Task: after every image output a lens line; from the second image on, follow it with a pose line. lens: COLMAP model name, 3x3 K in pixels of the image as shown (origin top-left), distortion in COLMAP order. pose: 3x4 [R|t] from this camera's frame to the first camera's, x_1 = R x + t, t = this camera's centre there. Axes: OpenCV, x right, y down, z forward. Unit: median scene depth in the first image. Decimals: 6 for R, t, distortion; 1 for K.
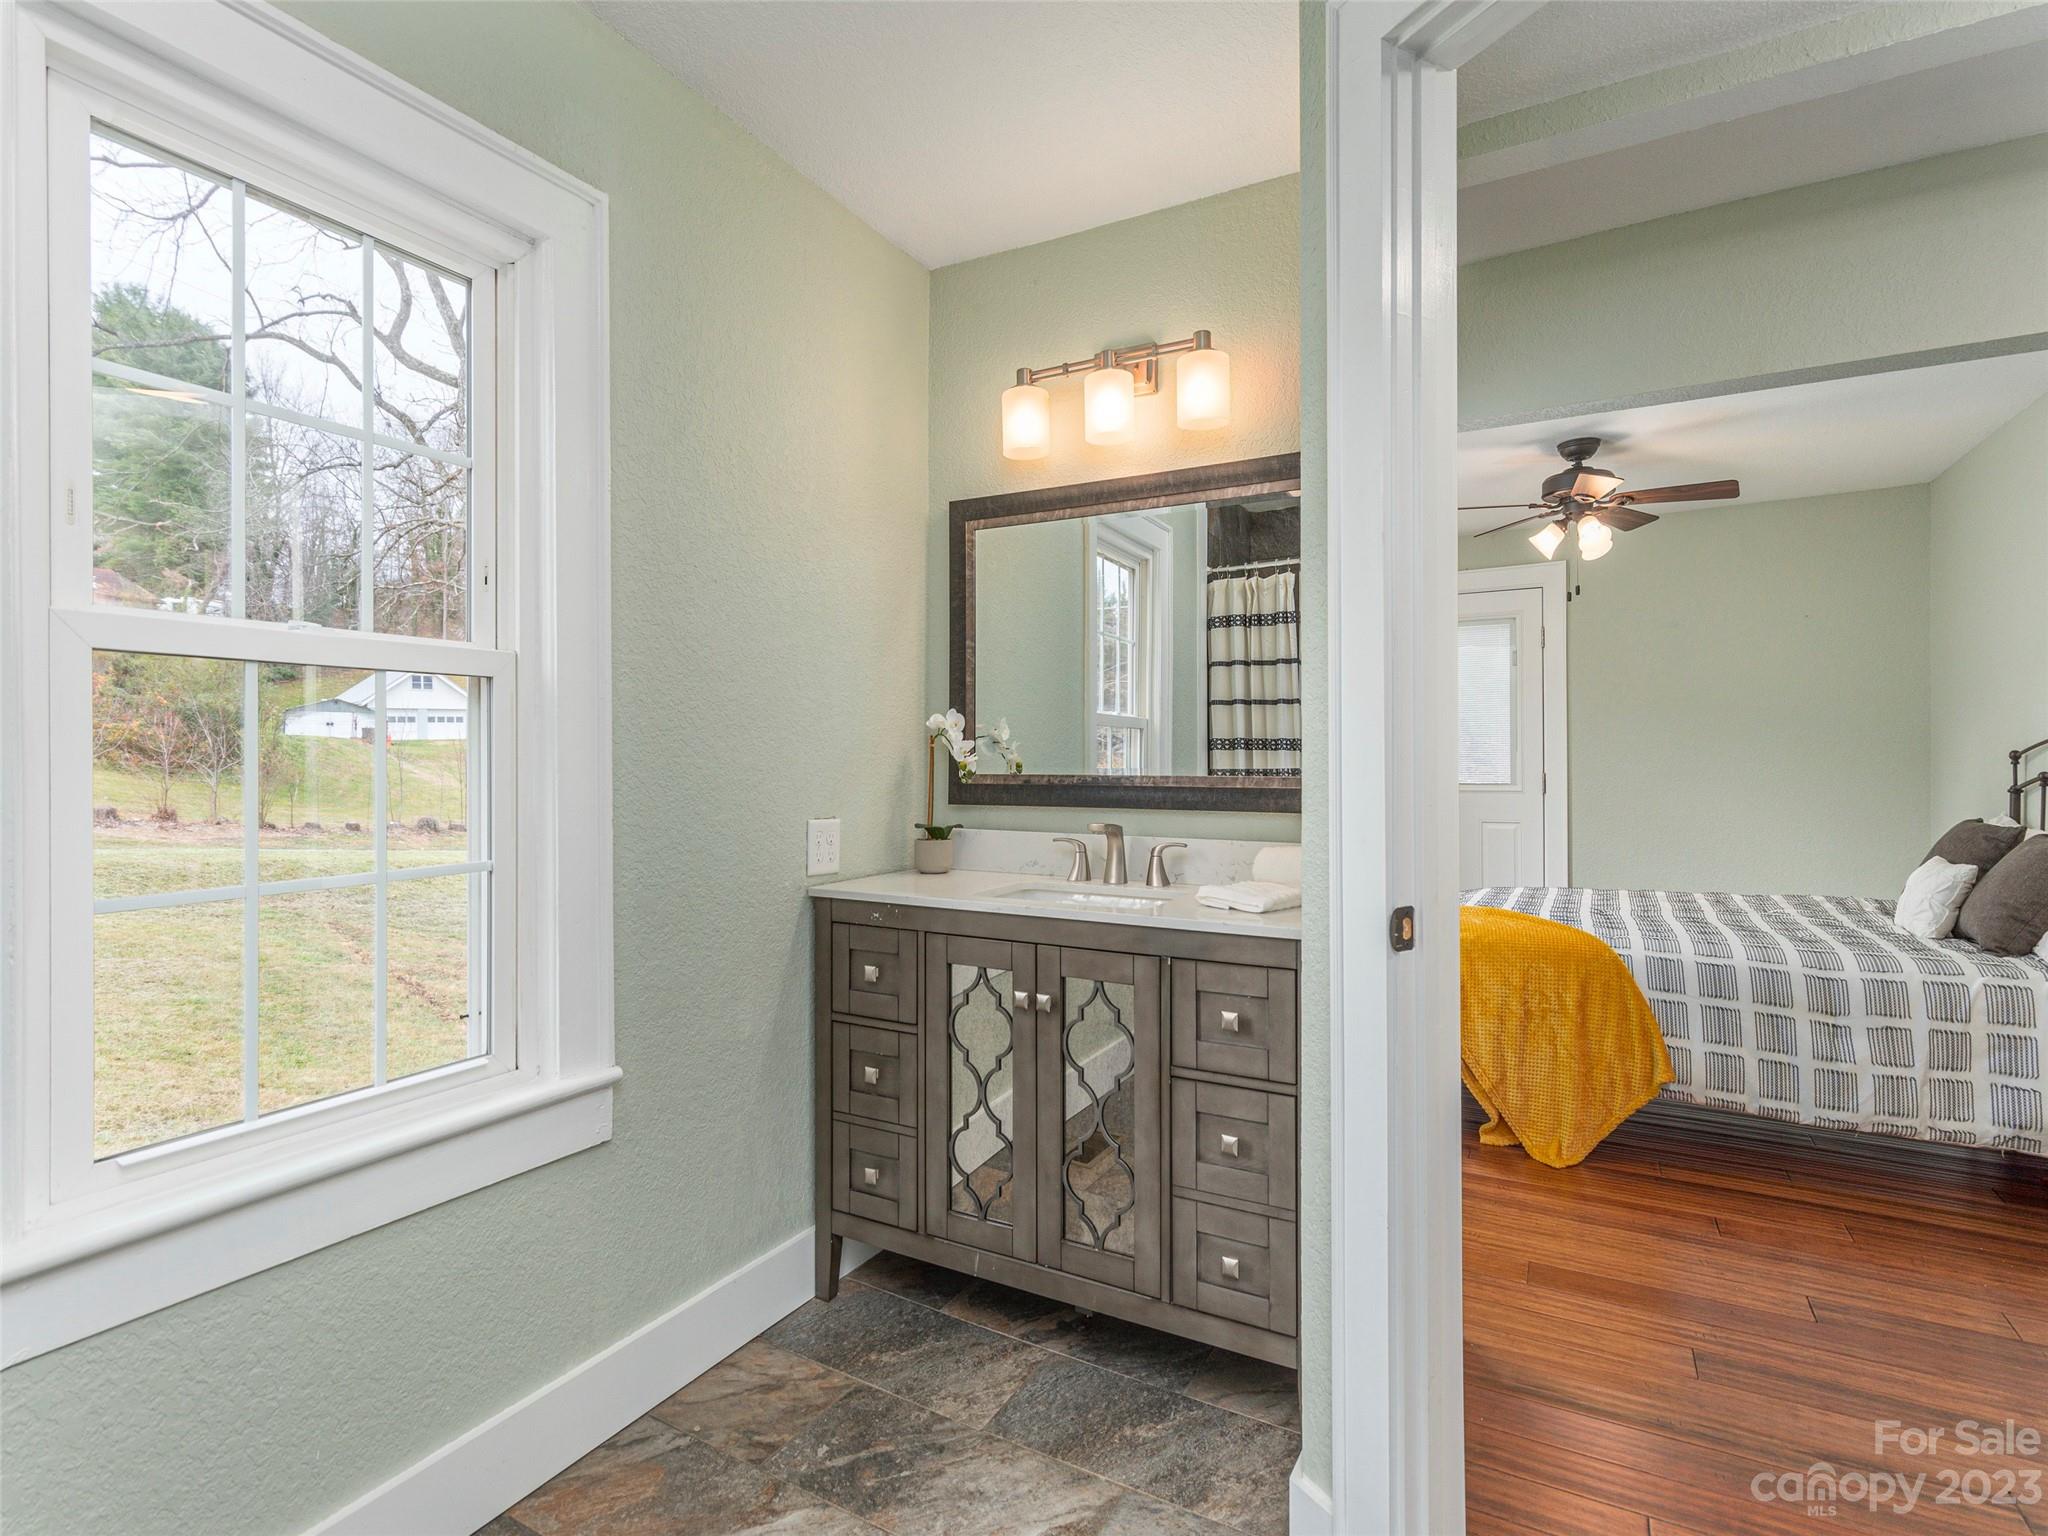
lens RADIAL K [[996.1, 0, 1024.0], [0, 996.1, 752.9], [0, 0, 1]] dist [0.000141, 0.002778]
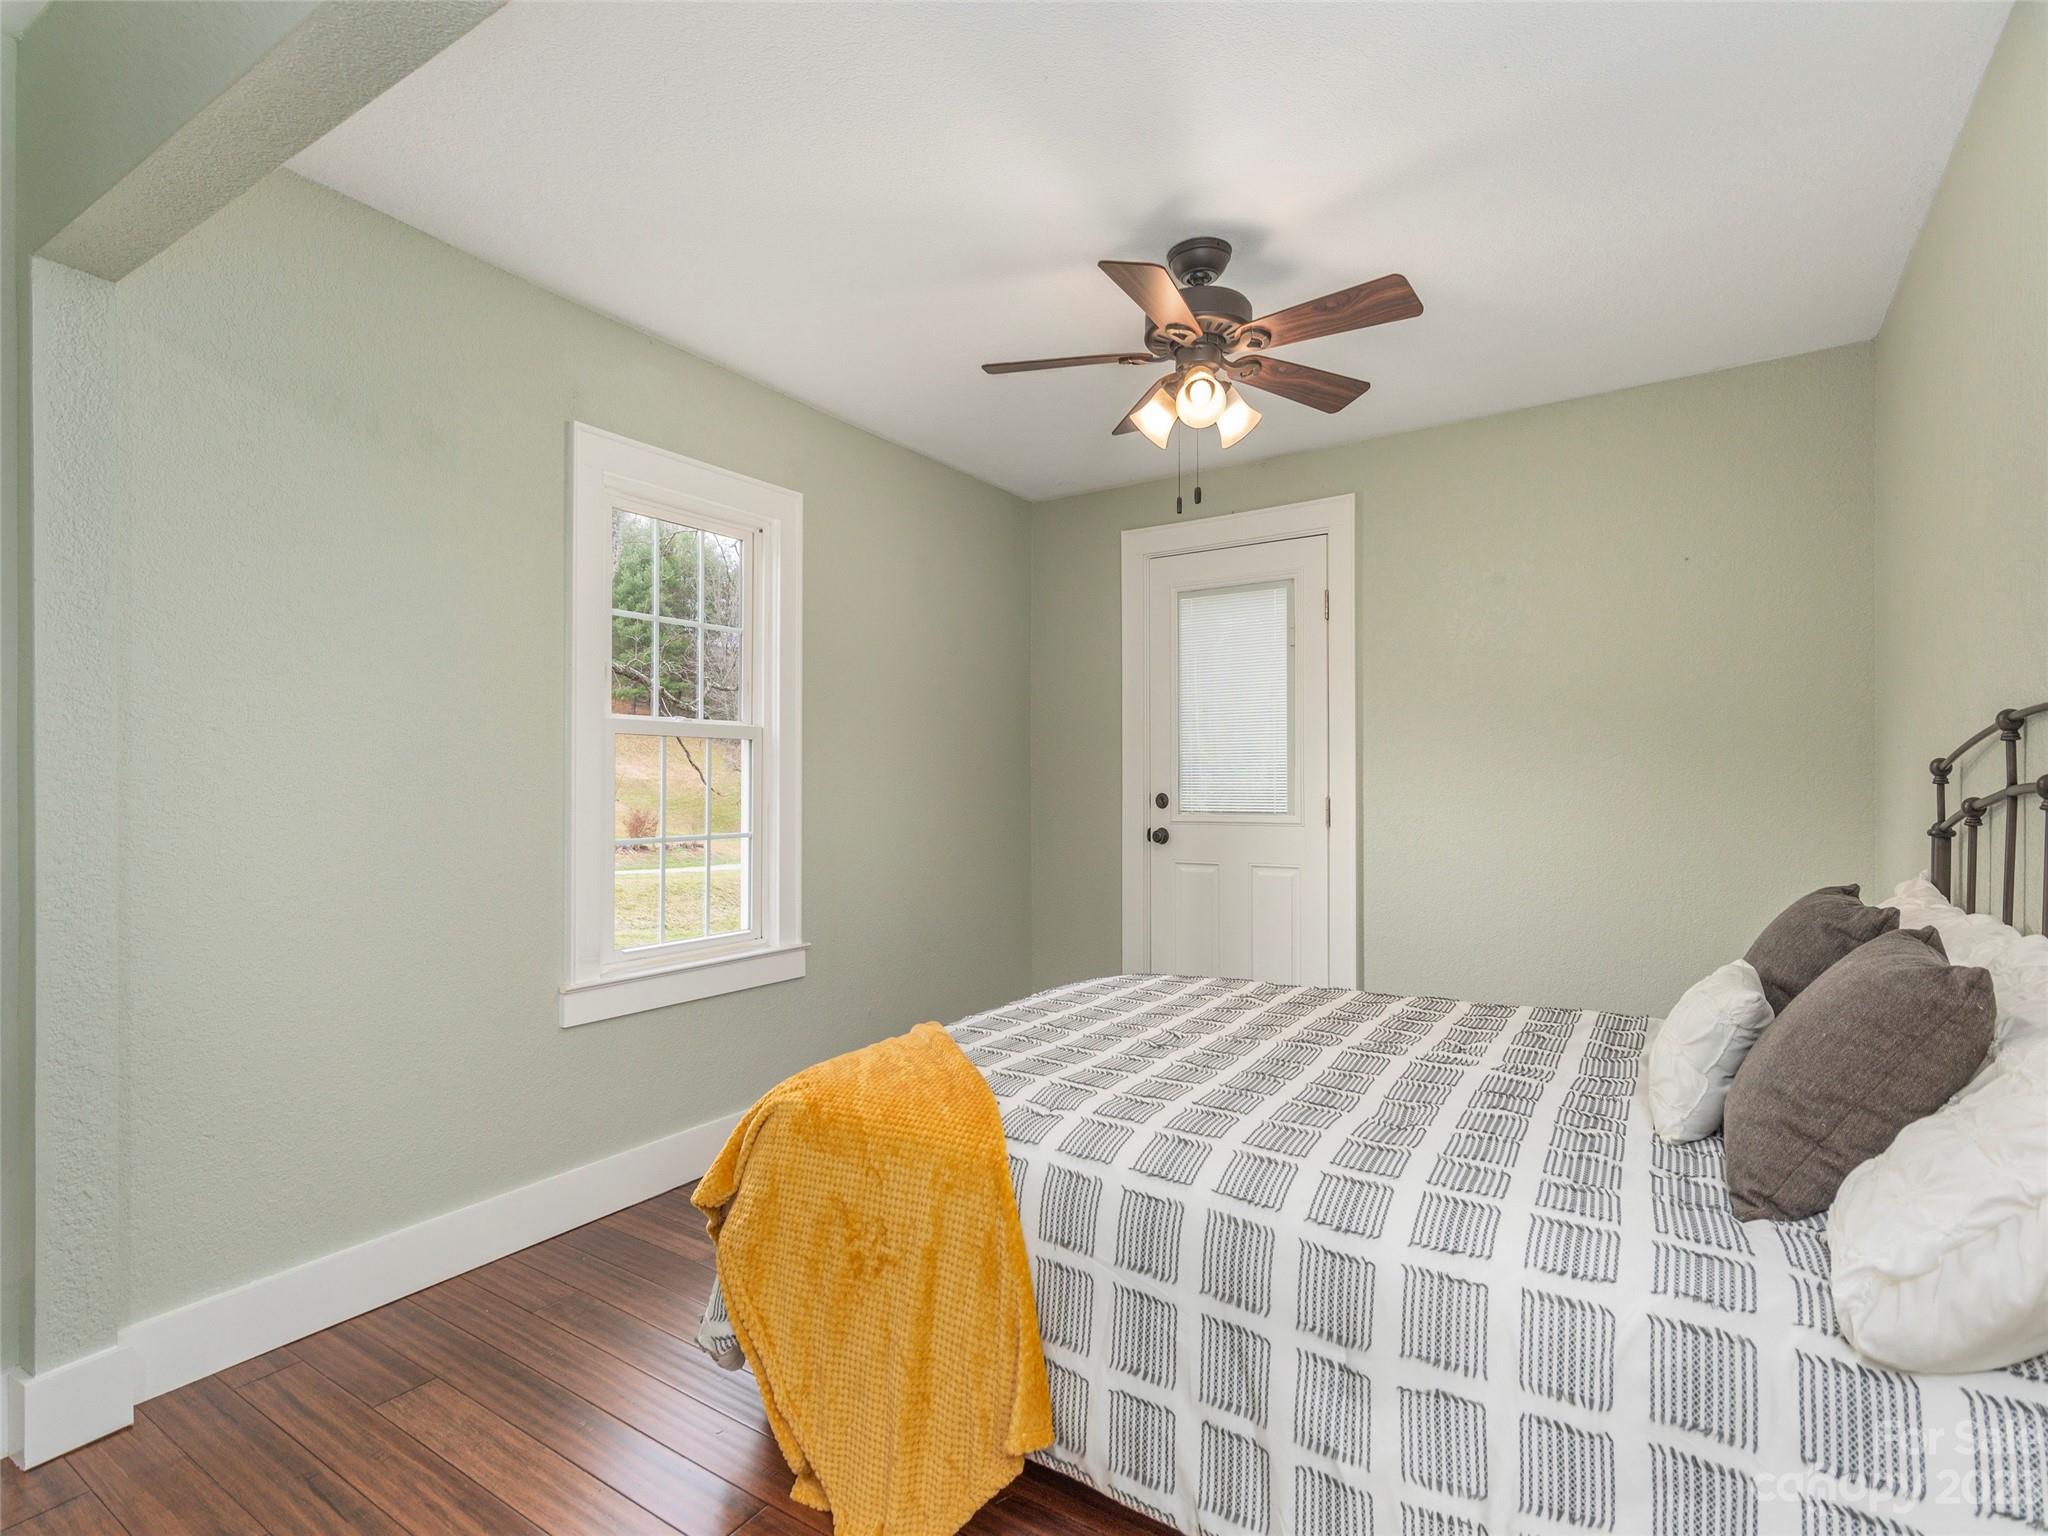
lens RADIAL K [[996.1, 0, 1029.1], [0, 996.1, 773.2], [0, 0, 1]] dist [0.000141, 0.002778]
pose [[0.997139, 0.004003, -0.075482, 0.670292], [-0.004219, 0.999987, -0.002699, 0.010738], [0.075470, 0.003010, 0.997144, 0.521024]]
